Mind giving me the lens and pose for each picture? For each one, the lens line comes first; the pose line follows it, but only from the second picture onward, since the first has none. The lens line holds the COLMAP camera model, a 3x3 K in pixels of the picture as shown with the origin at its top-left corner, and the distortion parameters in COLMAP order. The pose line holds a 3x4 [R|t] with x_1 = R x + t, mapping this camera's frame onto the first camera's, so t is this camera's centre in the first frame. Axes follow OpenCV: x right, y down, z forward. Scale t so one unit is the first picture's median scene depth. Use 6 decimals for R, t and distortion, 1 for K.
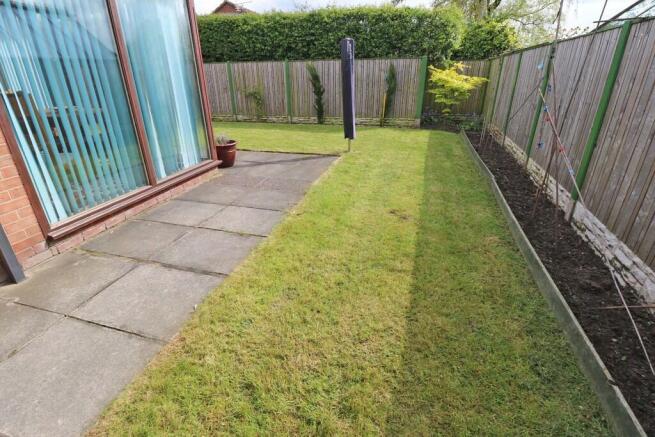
lens RADIAL K [[315.3, 0, 326.7], [0, 315.3, 215.5], [0, 0, 1]] dist [-0.002888, -0.004045]
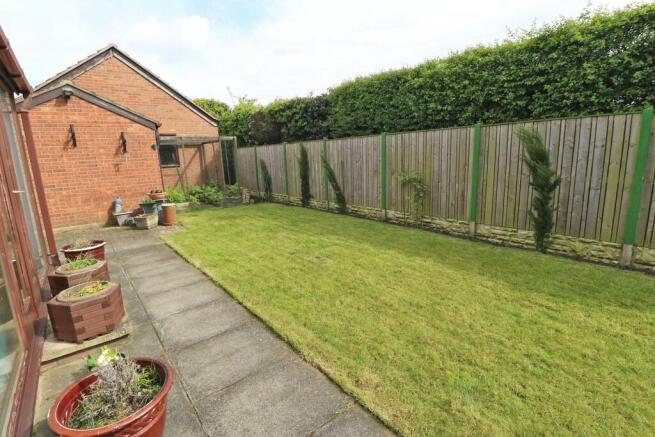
lens RADIAL K [[315.3, 0, 325.2], [0, 315.3, 212.9], [0, 0, 1]] dist [-0.002888, -0.004045]
pose [[0.806712, 0.087483, -0.584433, -0.010504], [-0.203557, 0.969594, -0.135839, -0.214782], [0.554779, 0.228548, 0.799991, 0.447240]]
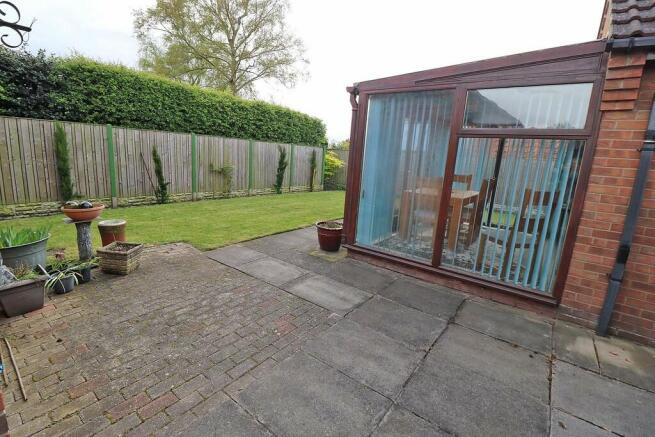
lens RADIAL K [[304.6, 0, 326.5], [0, 304.6, 205.3], [0, 0, 1]] dist [-0.022034, -0.002355]
pose [[0.368620, -0.116286, 0.922278, -0.975327], [0.306418, 0.951894, -0.002451, -0.193483], [-0.877626, 0.283506, 0.386519, 0.428693]]
